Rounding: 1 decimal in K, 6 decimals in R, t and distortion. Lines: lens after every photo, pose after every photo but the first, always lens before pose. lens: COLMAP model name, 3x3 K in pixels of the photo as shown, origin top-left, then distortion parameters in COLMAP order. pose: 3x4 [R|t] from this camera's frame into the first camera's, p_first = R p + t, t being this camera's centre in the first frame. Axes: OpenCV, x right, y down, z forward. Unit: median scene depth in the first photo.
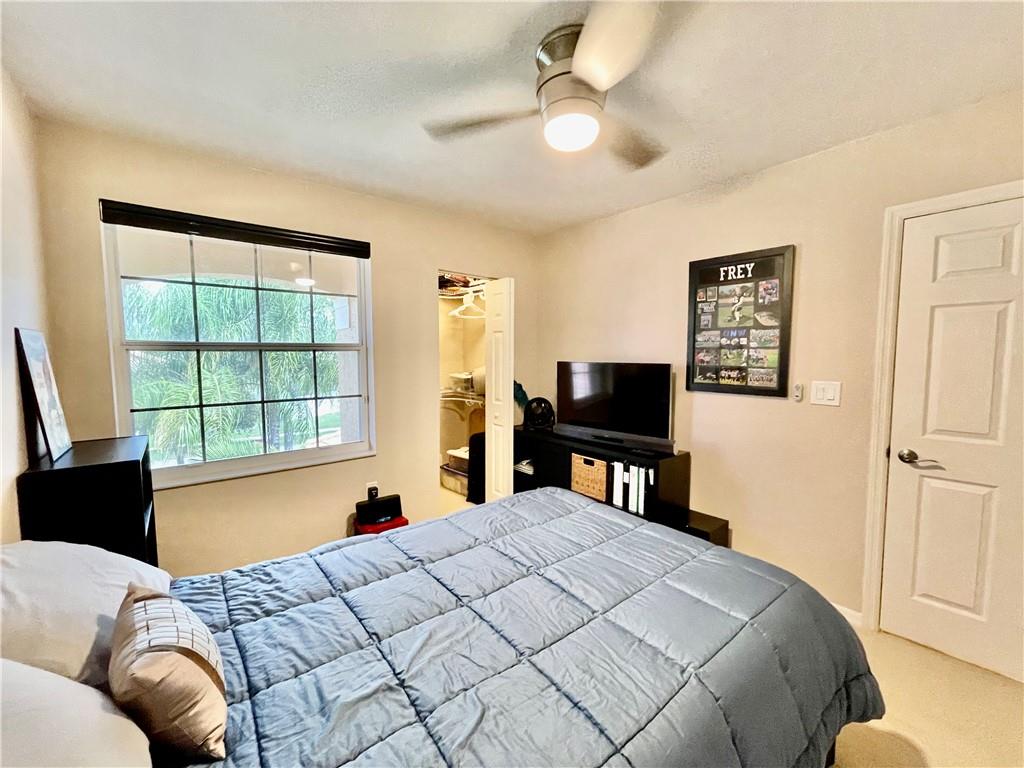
lens RADIAL K [[415.8, 0, 508.5], [0, 415.8, 383.7], [0, 0, 1]] dist [-0.000592, 0.000547]
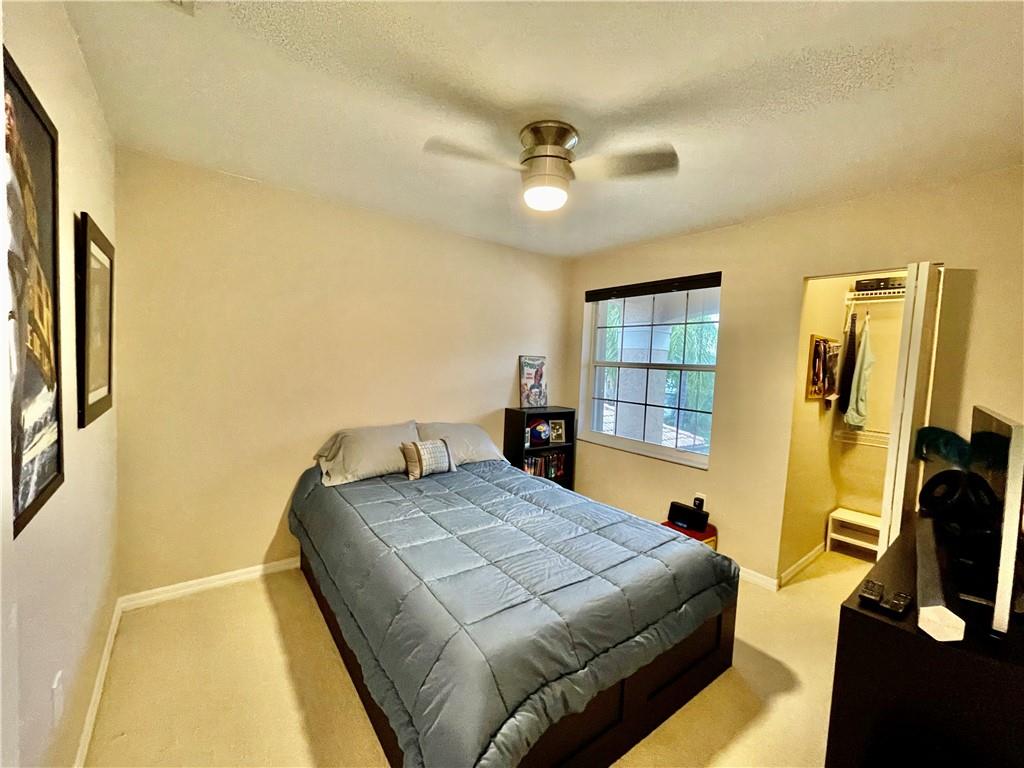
lens RADIAL K [[415.8, 0, 508.2], [0, 415.8, 384.8], [0, 0, 1]] dist [-0.000592, 0.000547]
pose [[-0.034386, 0.057489, -0.997754, 0.798697], [-0.119593, 0.990934, 0.061218, -0.051204], [0.992227, 0.121430, -0.027199, 0.536977]]
